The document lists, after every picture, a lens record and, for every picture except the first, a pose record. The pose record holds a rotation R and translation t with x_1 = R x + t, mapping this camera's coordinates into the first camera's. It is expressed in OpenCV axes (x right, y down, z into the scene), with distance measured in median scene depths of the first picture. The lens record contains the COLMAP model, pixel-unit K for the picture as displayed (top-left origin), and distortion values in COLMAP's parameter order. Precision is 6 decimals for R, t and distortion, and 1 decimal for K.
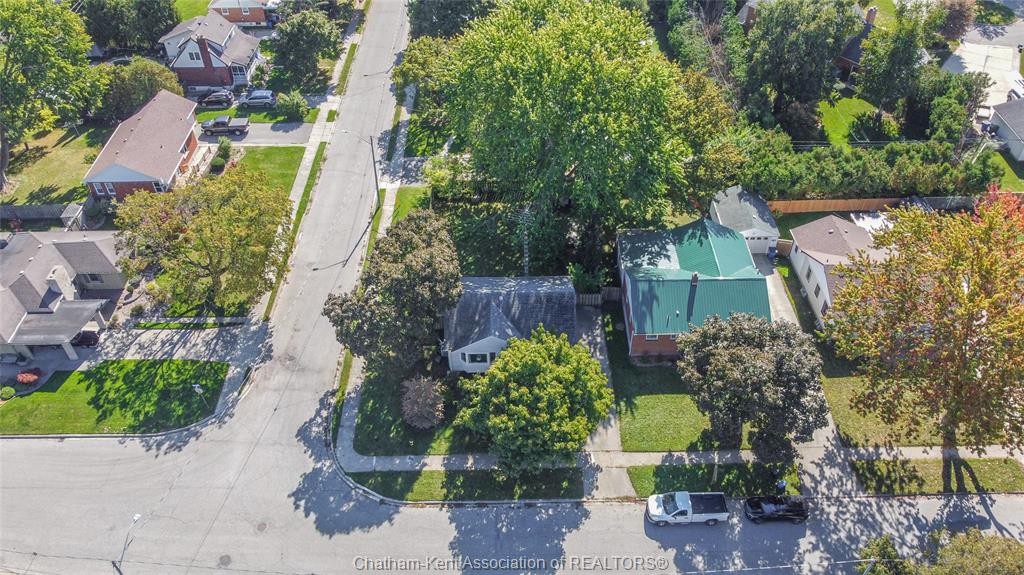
lens RADIAL K [[776.0, 0, 507.7], [0, 776.0, 292.3], [0, 0, 1]] dist [-0.003952, -0.002309]
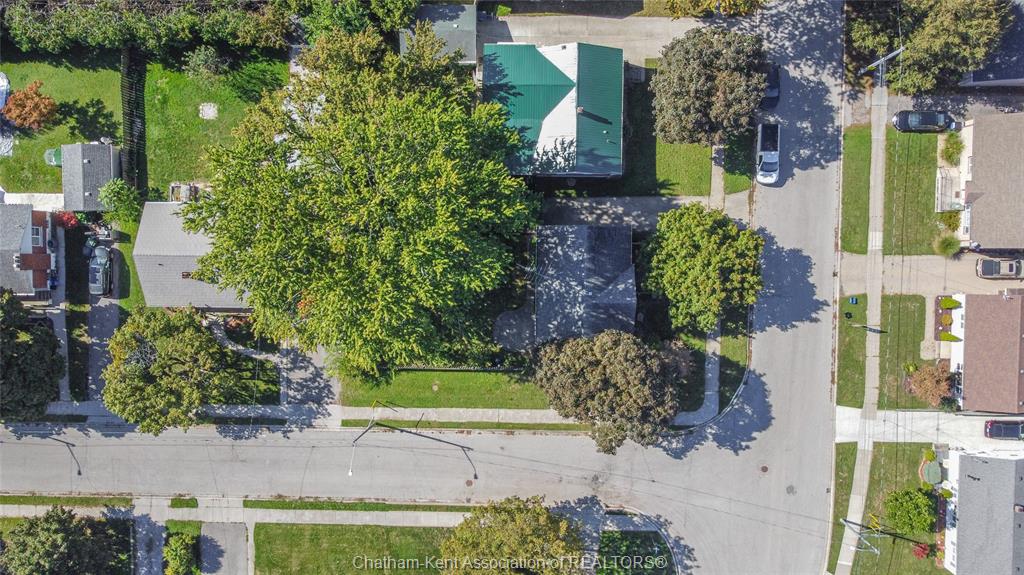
lens RADIAL K [[789.7, 0, 504.1], [0, 789.7, 287.7], [0, 0, 1]] dist [-0.005599, 0.001519]
pose [[0.011374, -0.999610, -0.025497, 0.026292], [0.703547, -0.010120, 0.710576, -0.836154], [-0.710557, -0.026020, 0.703158, 0.301530]]
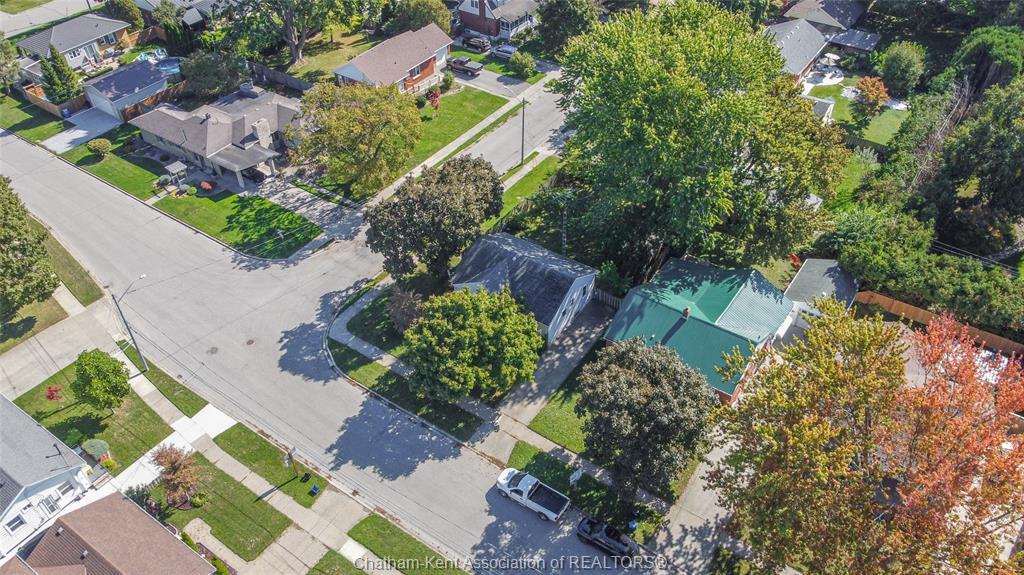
lens RADIAL K [[776.0, 0, 507.7], [0, 776.0, 292.3], [0, 0, 1]] dist [-0.003952, -0.002309]
pose [[0.816361, 0.383874, -0.431505, 0.456366], [-0.387618, 0.918042, 0.083374, -0.034955], [0.428145, 0.099195, 0.898250, 0.025365]]
